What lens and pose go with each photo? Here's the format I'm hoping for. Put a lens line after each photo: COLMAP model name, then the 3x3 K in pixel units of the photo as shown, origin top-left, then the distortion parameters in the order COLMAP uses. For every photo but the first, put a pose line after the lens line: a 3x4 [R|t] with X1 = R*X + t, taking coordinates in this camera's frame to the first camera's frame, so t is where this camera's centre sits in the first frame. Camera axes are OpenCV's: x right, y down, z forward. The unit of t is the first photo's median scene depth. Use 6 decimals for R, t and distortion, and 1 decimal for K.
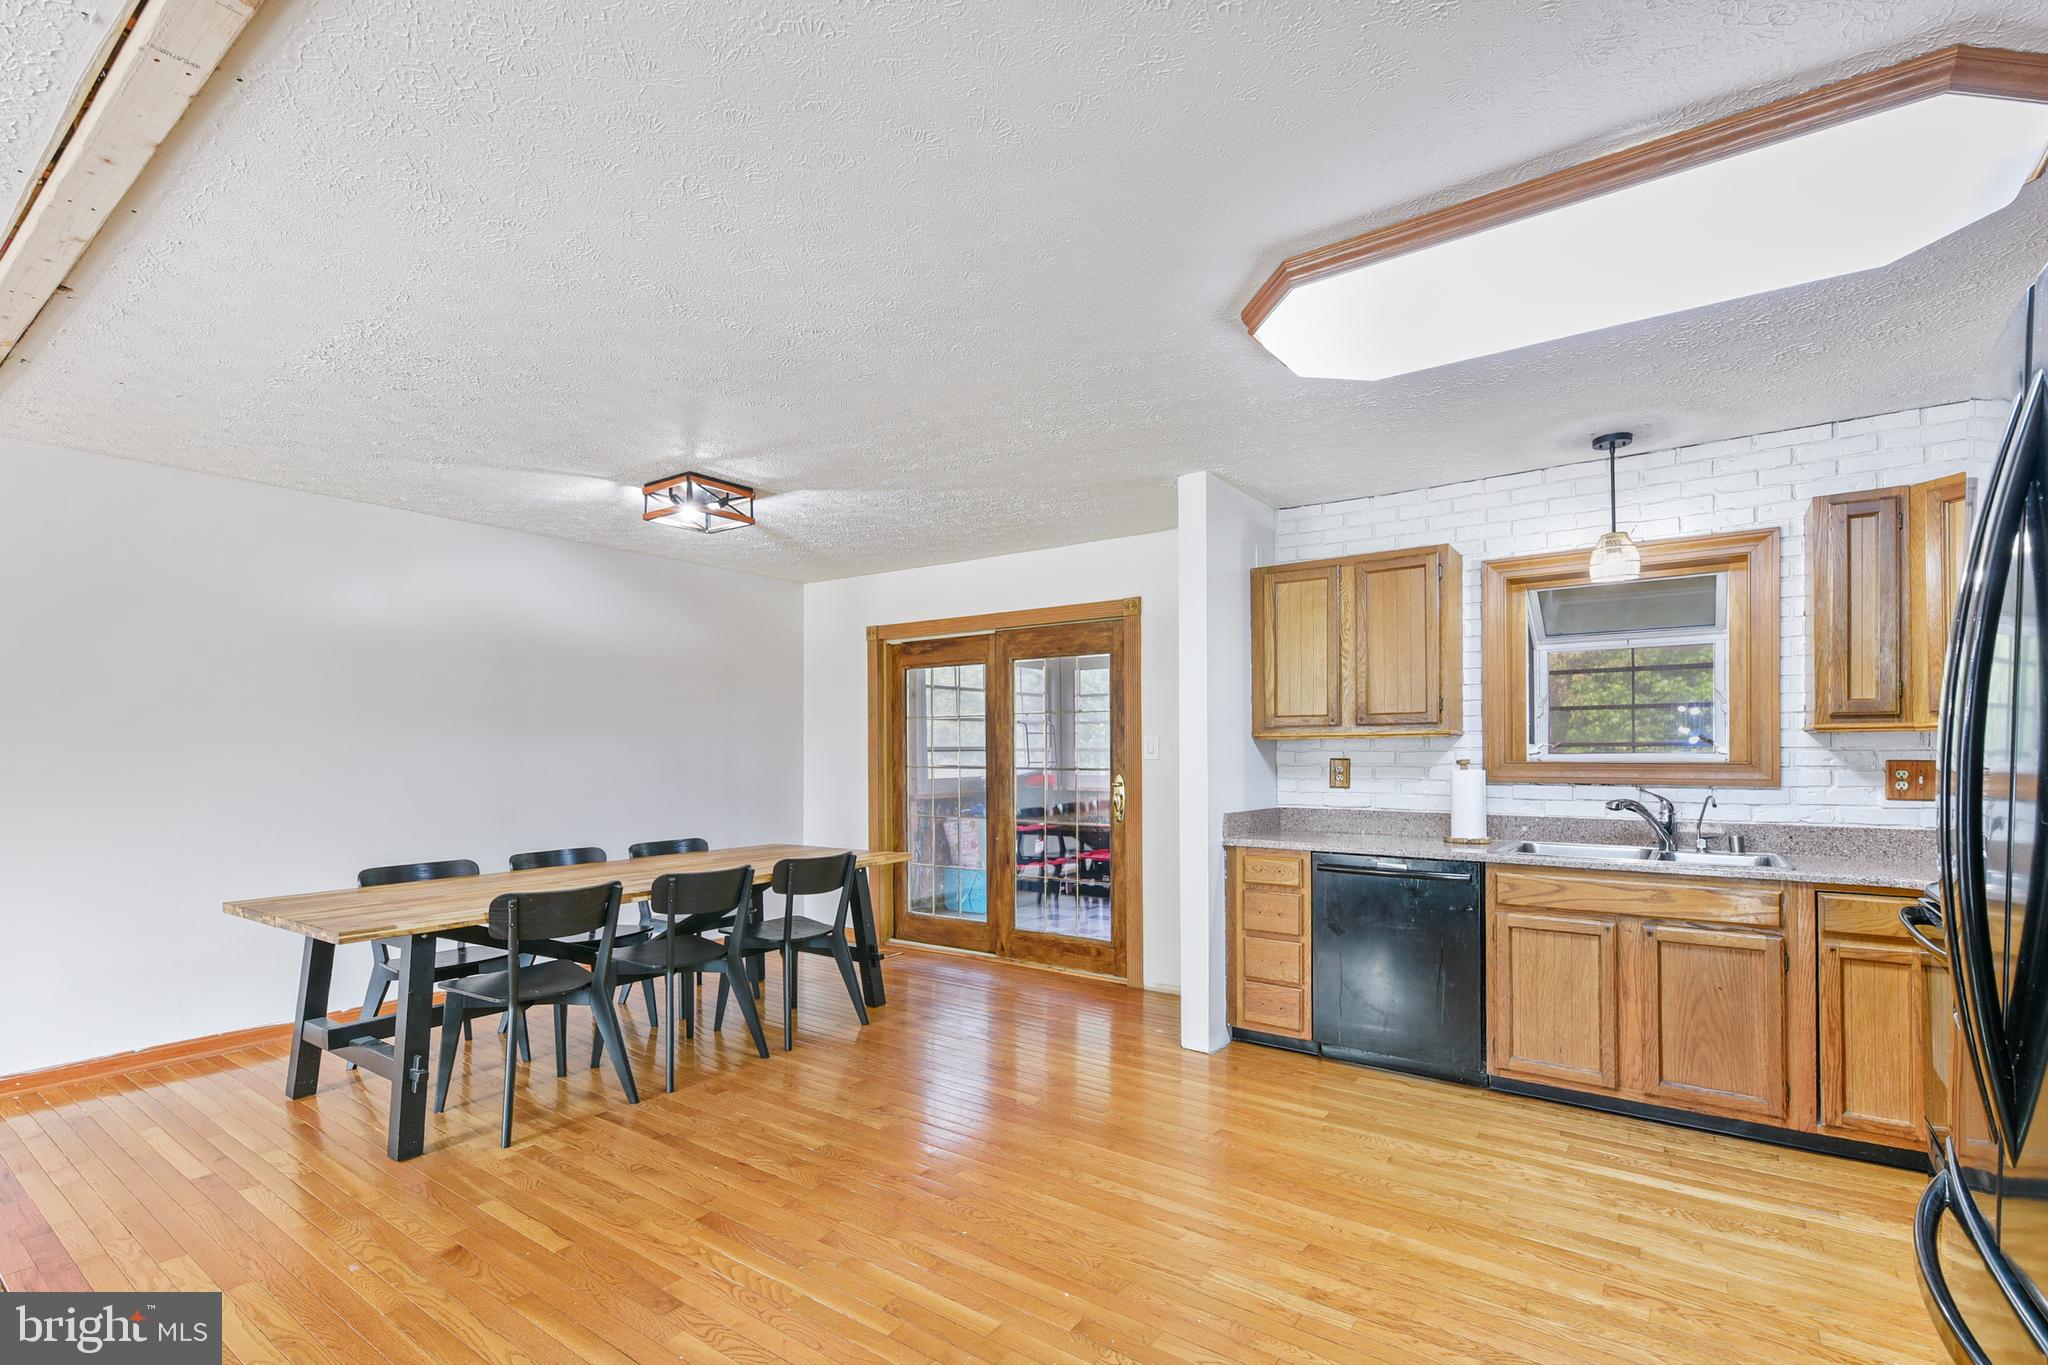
lens RADIAL K [[894.0, 0, 1038.1], [0, 894.0, 755.7], [0, 0, 1]] dist [0.008765, -0.006485]
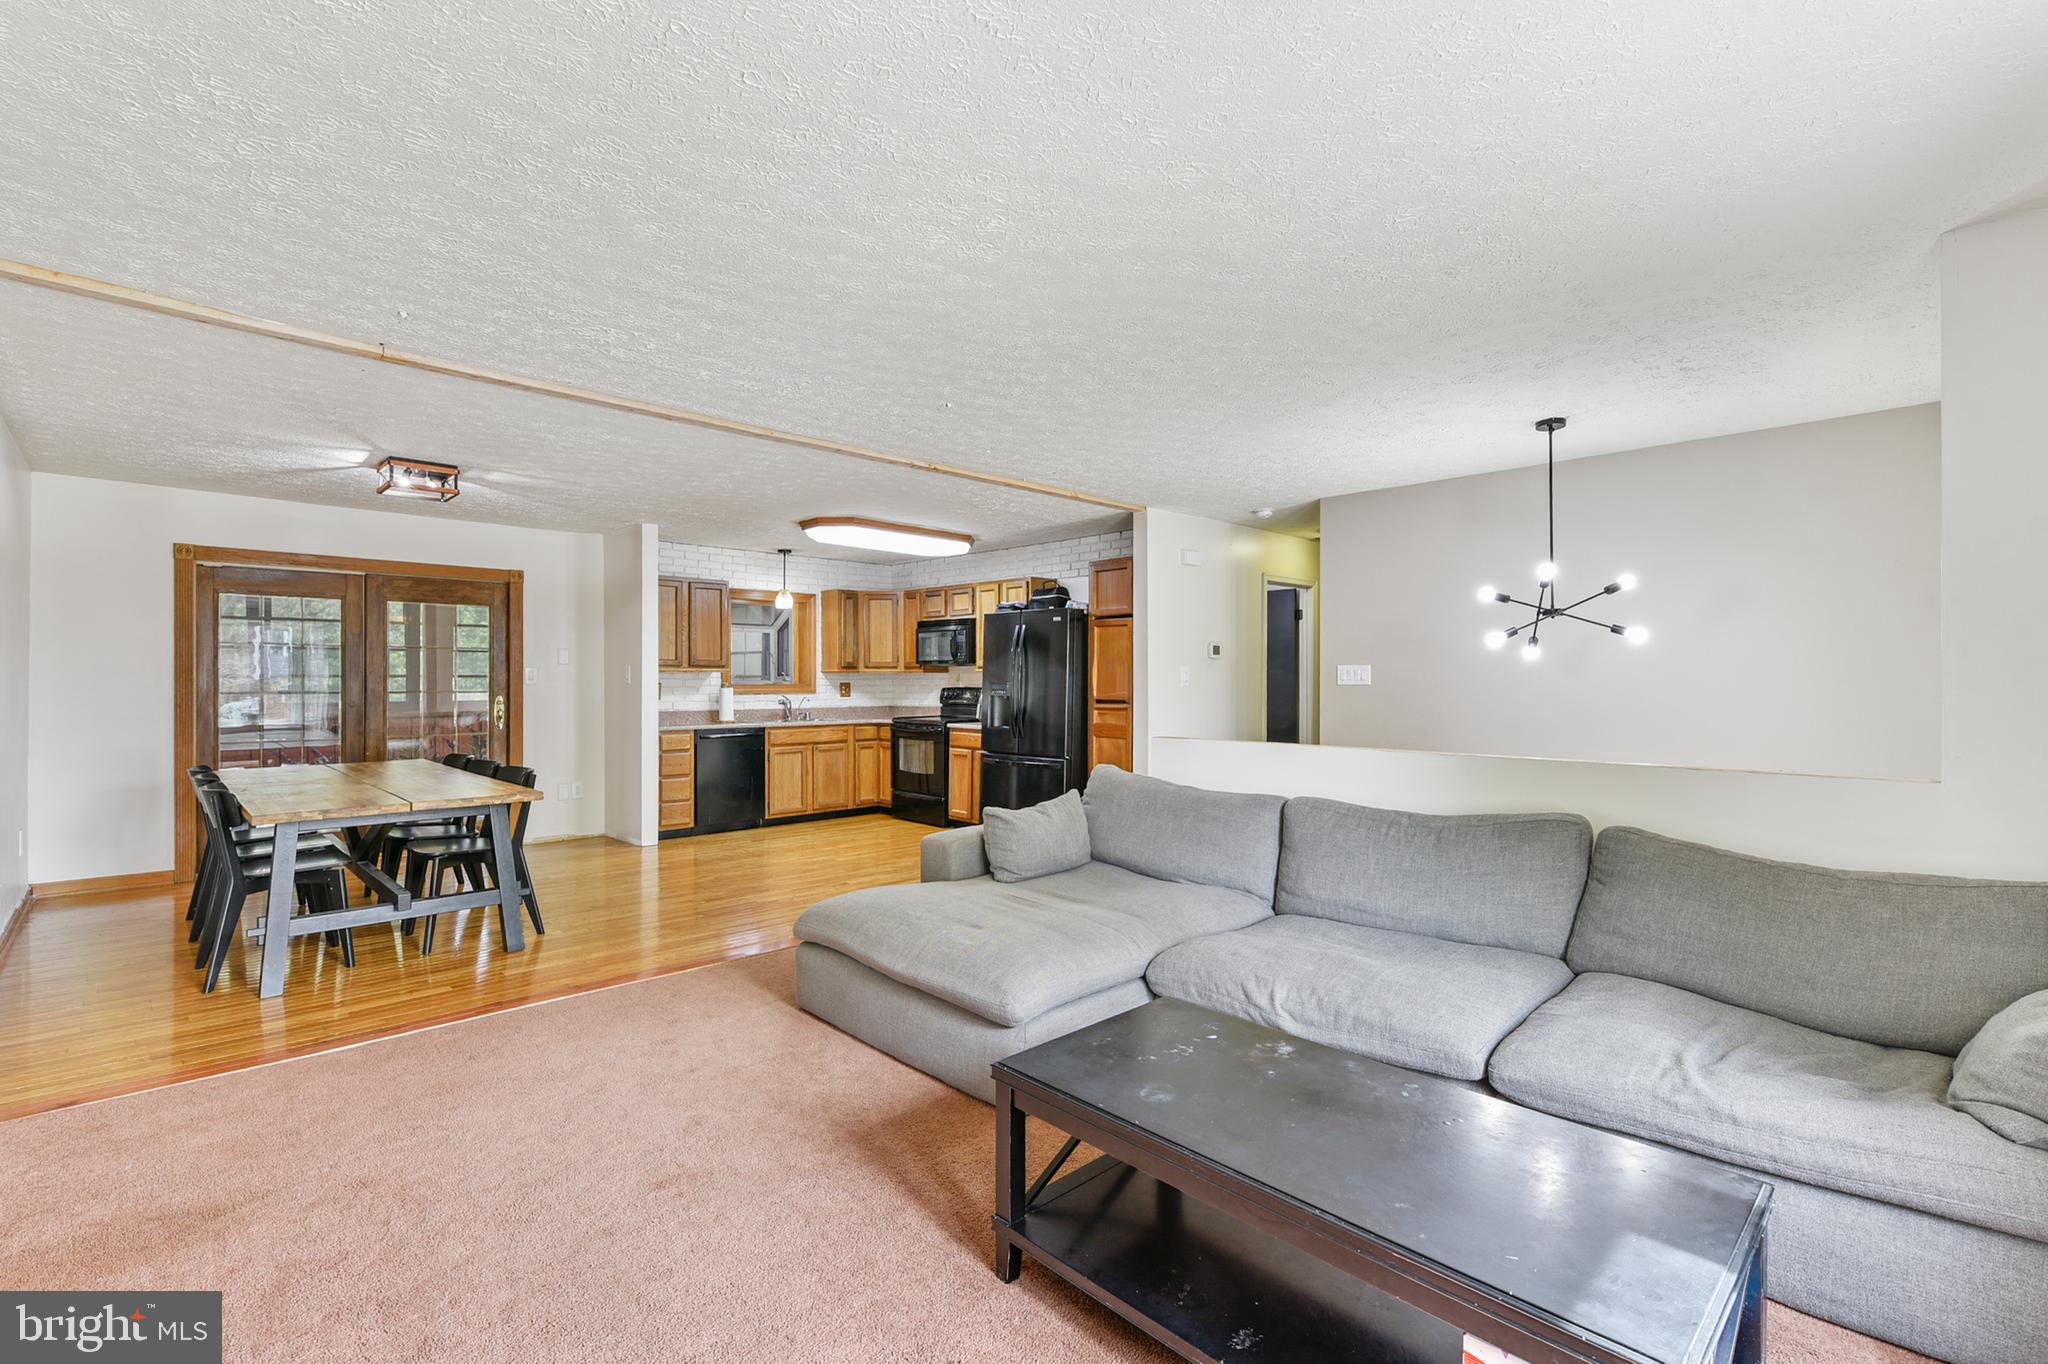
lens RADIAL K [[894.0, 0, 1020.0], [0, 894.0, 688.2], [0, 0, 1]] dist [0.008765, -0.006485]
pose [[0.198836, -0.002809, 0.980029, -1.511141], [0.003112, 0.999993, 0.002235, 0.014733], [-0.980028, 0.002605, 0.198843, -0.099303]]
